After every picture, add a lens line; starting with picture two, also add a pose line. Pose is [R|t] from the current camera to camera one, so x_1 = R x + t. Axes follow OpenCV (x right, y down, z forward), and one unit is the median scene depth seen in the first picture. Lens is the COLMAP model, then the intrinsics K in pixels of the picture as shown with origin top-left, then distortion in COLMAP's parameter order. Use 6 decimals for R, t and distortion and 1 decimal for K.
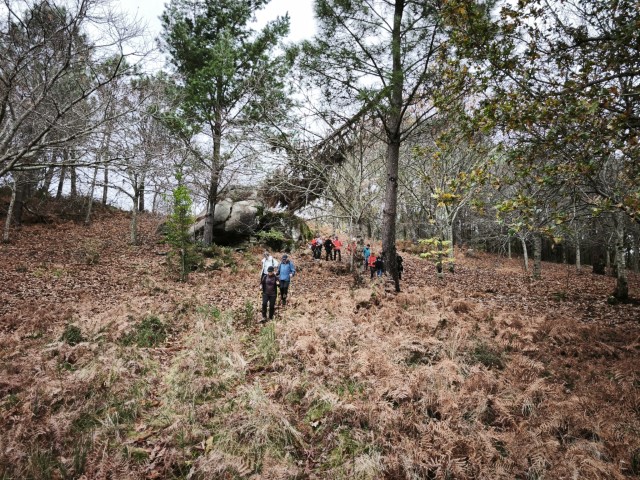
lens RADIAL K [[430.0, 0, 320.5], [0, 430.0, 240.8], [0, 0, 1]] dist [0.024389, 0.000490]
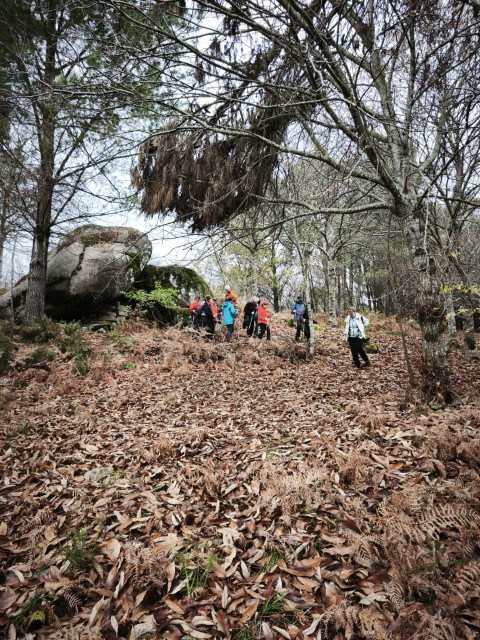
lens RADIAL K [[430.0, 0, 239.1], [0, 430.0, 319.1], [0, 0, 1]] dist [0.024389, 0.000490]
pose [[0.995113, -0.054786, 0.082152, -0.054171], [0.055997, 0.998353, -0.012504, 0.027072], [-0.081332, 0.017043, 0.996541, 0.432117]]
